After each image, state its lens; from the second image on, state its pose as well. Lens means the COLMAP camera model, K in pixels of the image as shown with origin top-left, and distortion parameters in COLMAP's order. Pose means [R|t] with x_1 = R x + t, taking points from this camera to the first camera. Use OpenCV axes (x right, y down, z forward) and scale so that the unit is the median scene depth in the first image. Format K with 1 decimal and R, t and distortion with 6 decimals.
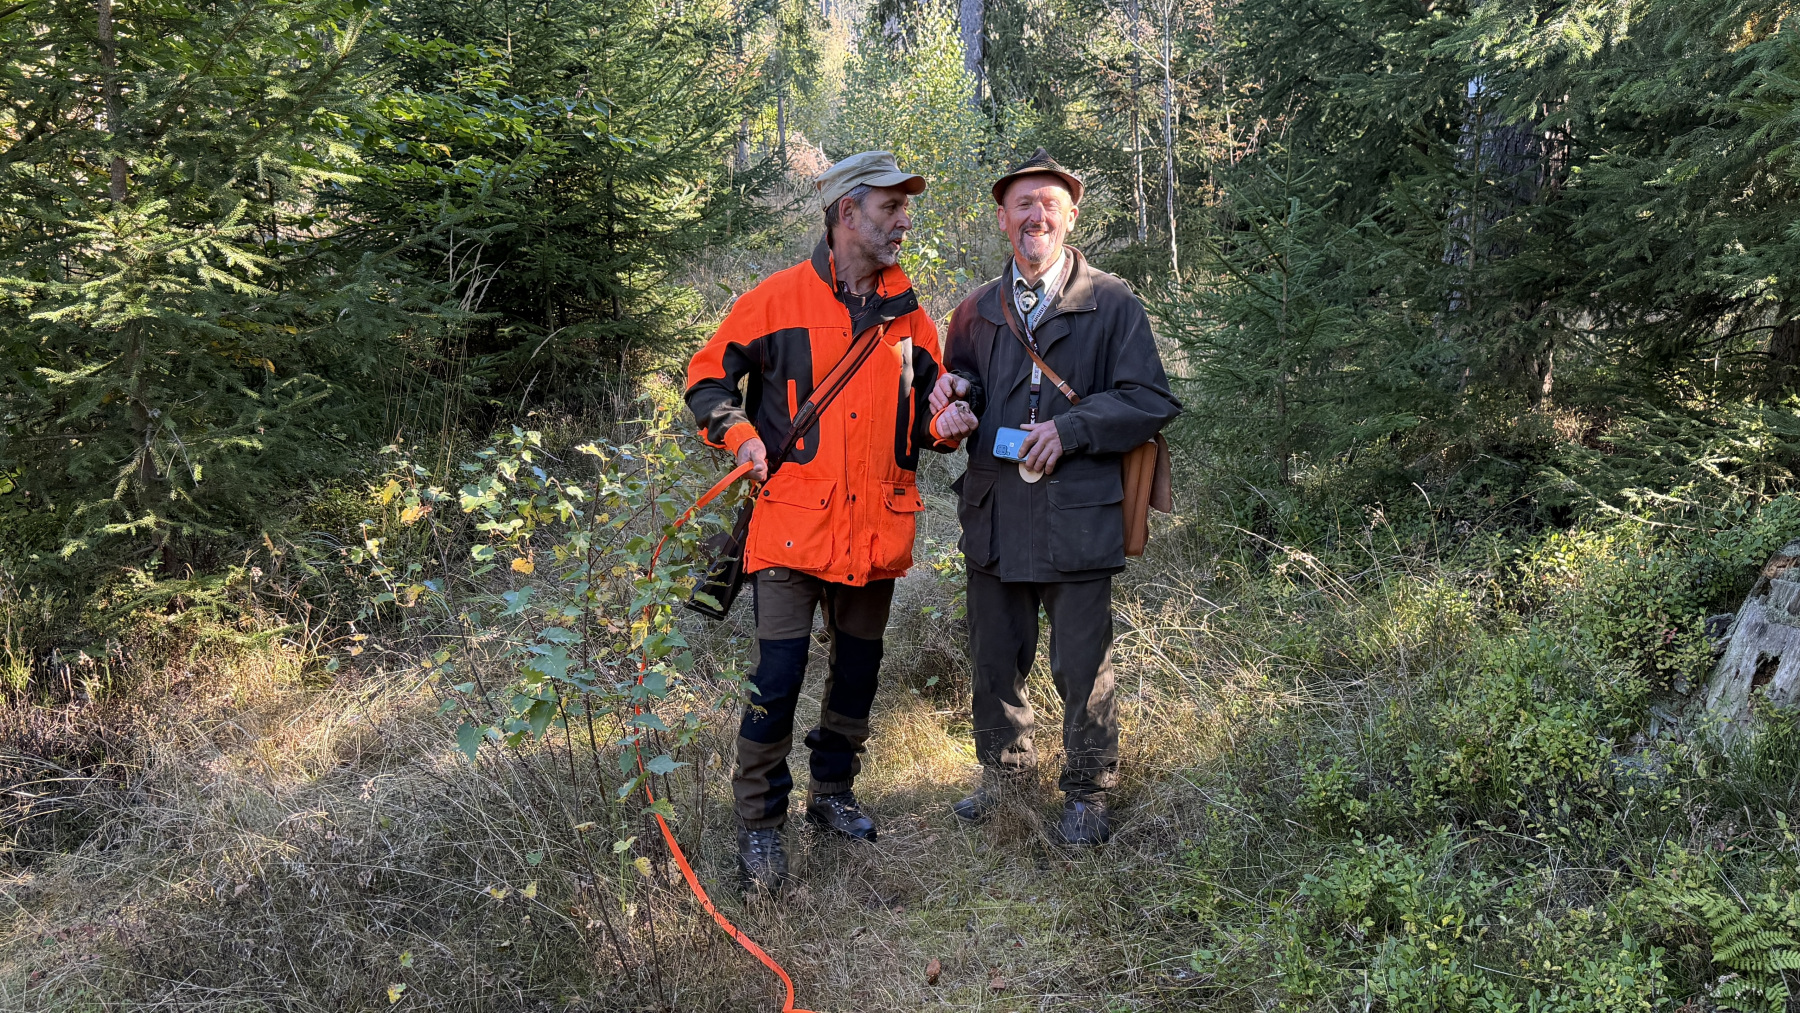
lens RADIAL K [[1644.8, 0, 900.0], [0, 1644.8, 506.5], [0, 0, 1]] dist [0.130455, -0.292790]
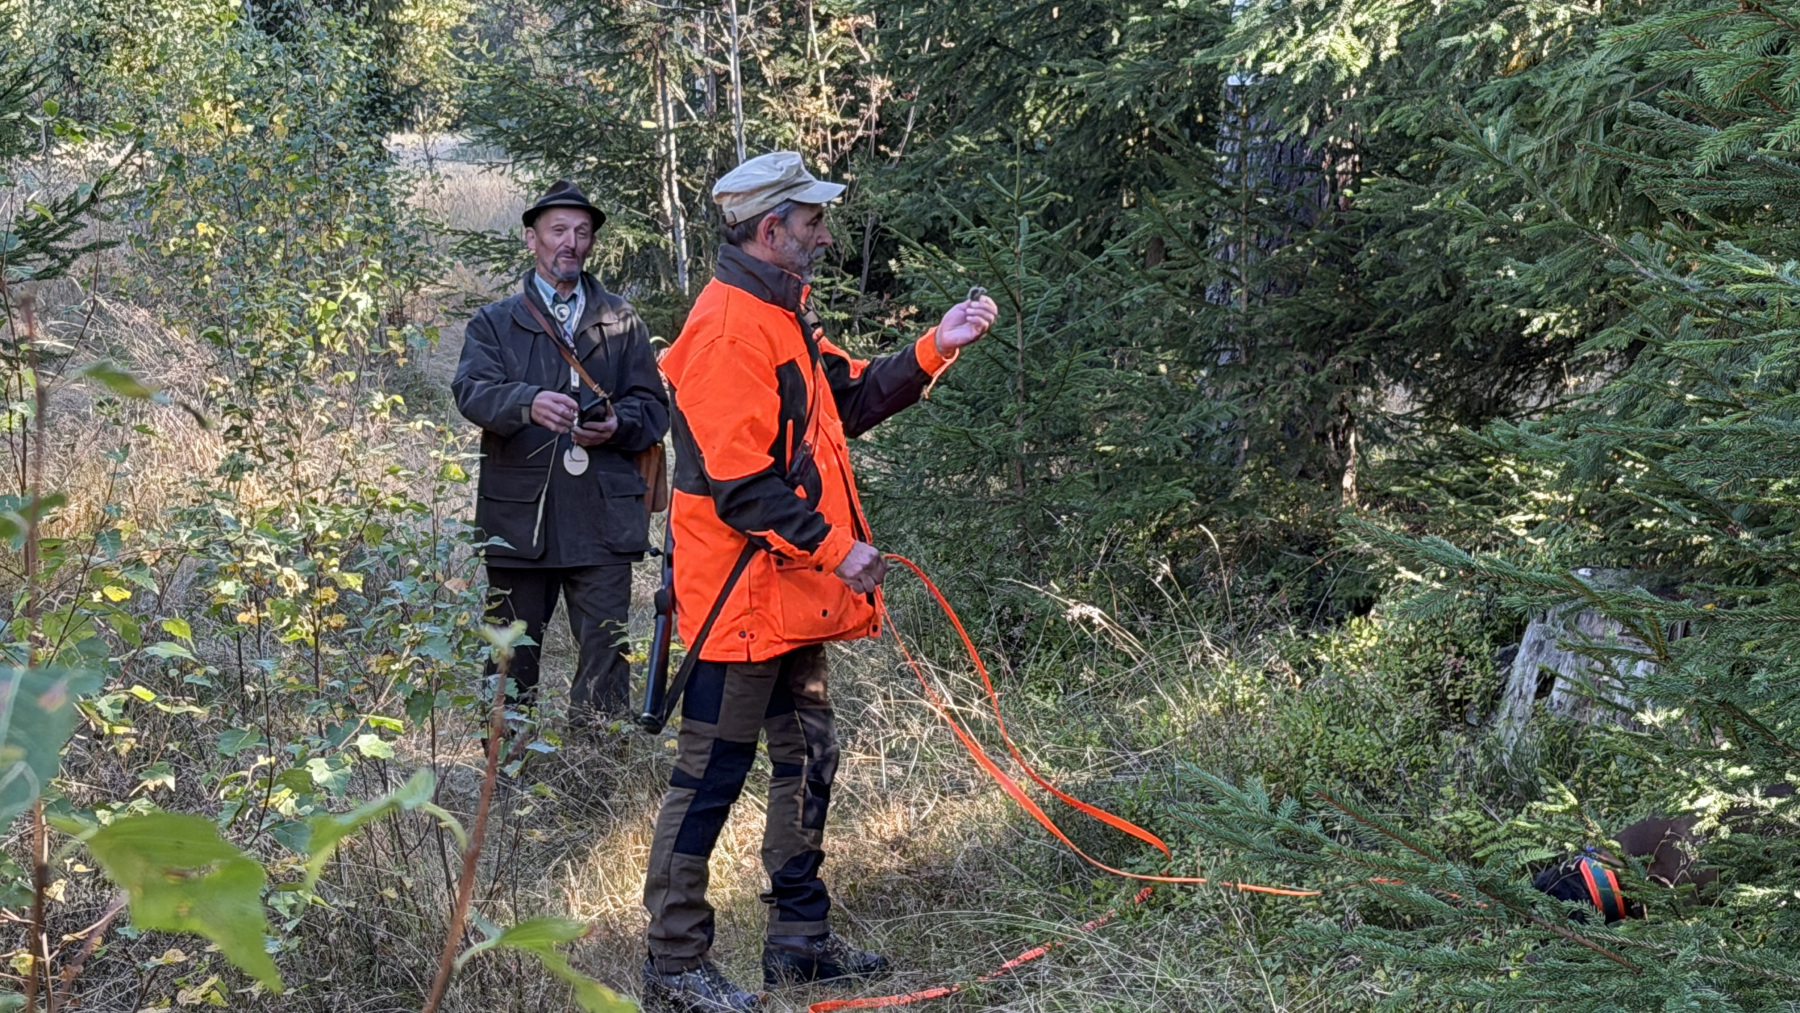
lens RADIAL K [[4096.5, 0, 900.0], [0, 4096.5, 506.5], [0, 0, 1]] dist [0.047052, 0.258132]
pose [[0.969182, -0.009174, 0.246175, -0.336315], [0.036242, 0.993743, -0.105651, 0.170979], [-0.243665, 0.111317, 0.963450, -0.938108]]
